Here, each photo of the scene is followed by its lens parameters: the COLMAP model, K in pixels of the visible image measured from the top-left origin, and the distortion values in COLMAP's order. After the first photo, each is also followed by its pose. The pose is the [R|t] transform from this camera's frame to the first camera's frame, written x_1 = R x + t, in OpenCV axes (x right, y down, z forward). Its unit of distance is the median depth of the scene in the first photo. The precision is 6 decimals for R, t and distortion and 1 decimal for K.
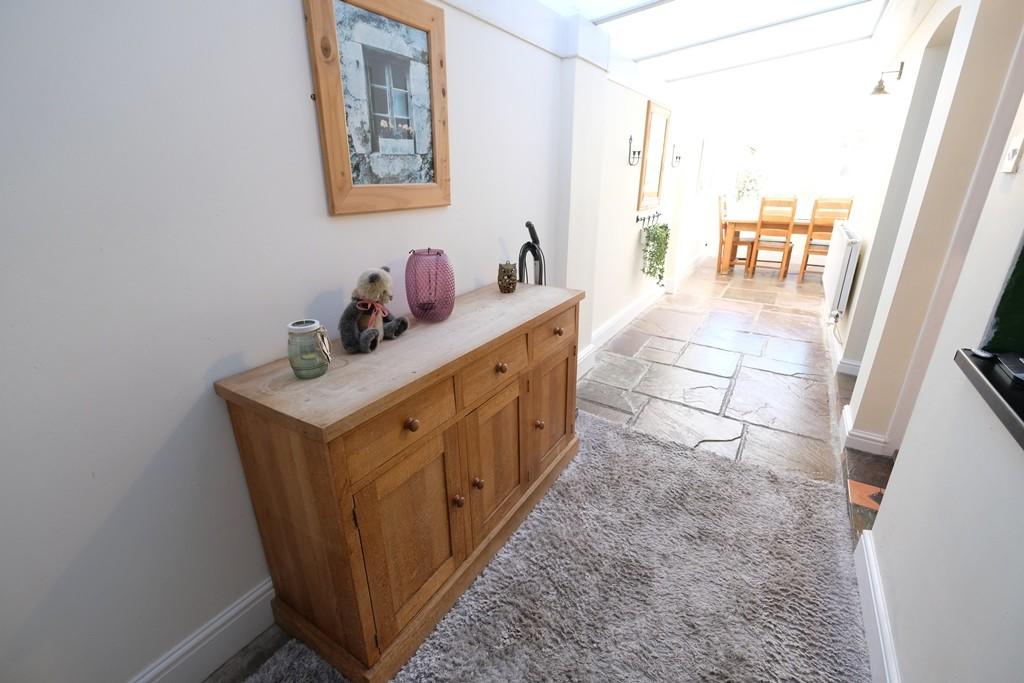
lens RADIAL K [[448.9, 0, 512.0], [0, 448.9, 341.5], [0, 0, 1]] dist [-0.001044, 0.000014]
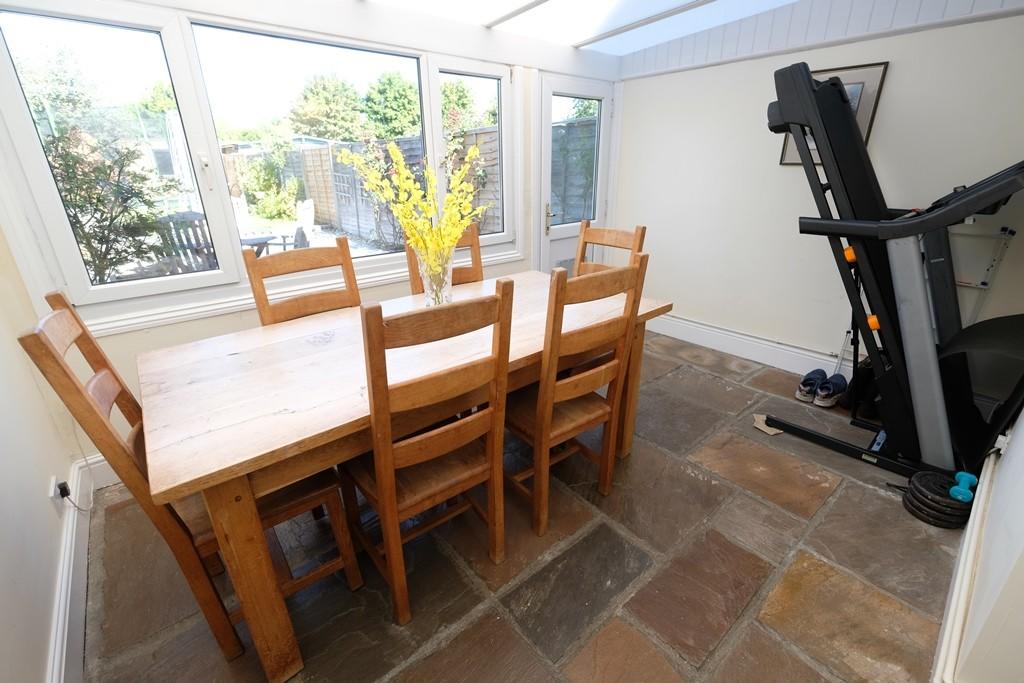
lens RADIAL K [[449.8, 0, 512.1], [0, 449.8, 336.5], [0, 0, 1]] dist [-0.002764, -0.000185]
pose [[0.305411, -0.343584, 0.888073, 0.419031], [0.344992, 0.909197, 0.233113, -0.332116], [-0.887527, 0.235183, 0.396212, 0.883290]]
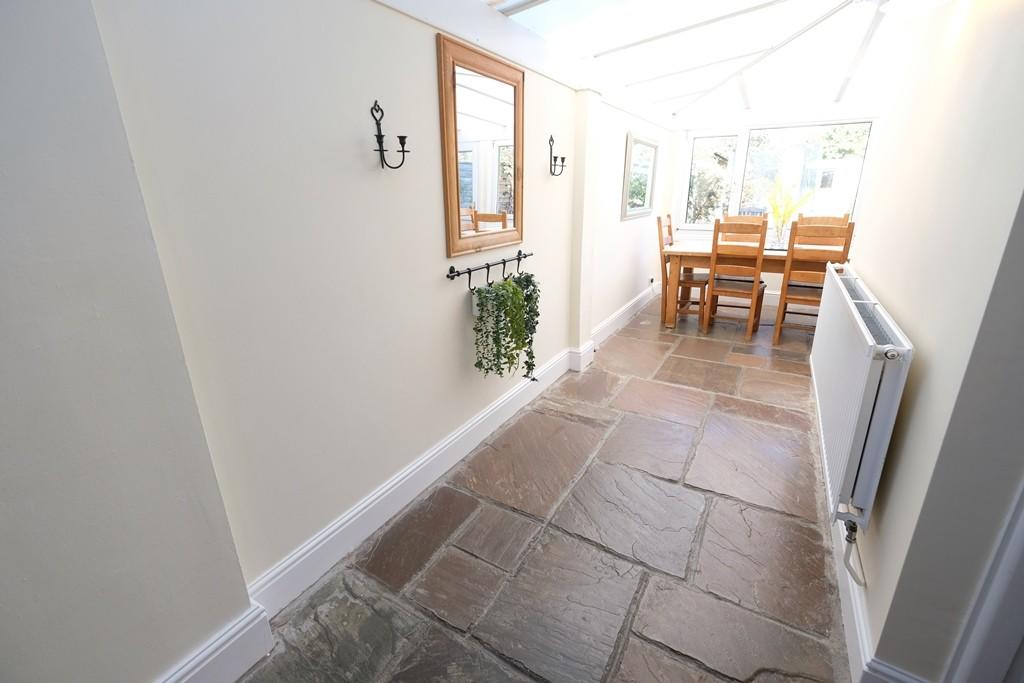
lens RADIAL K [[449.8, 0, 512.1], [0, 449.8, 336.5], [0, 0, 1]] dist [-0.002764, -0.000185]
pose [[0.999589, -0.018096, 0.022232, 0.233994], [0.018991, 0.998989, -0.040739, -0.123929], [-0.021472, 0.041145, 0.998922, 0.339021]]
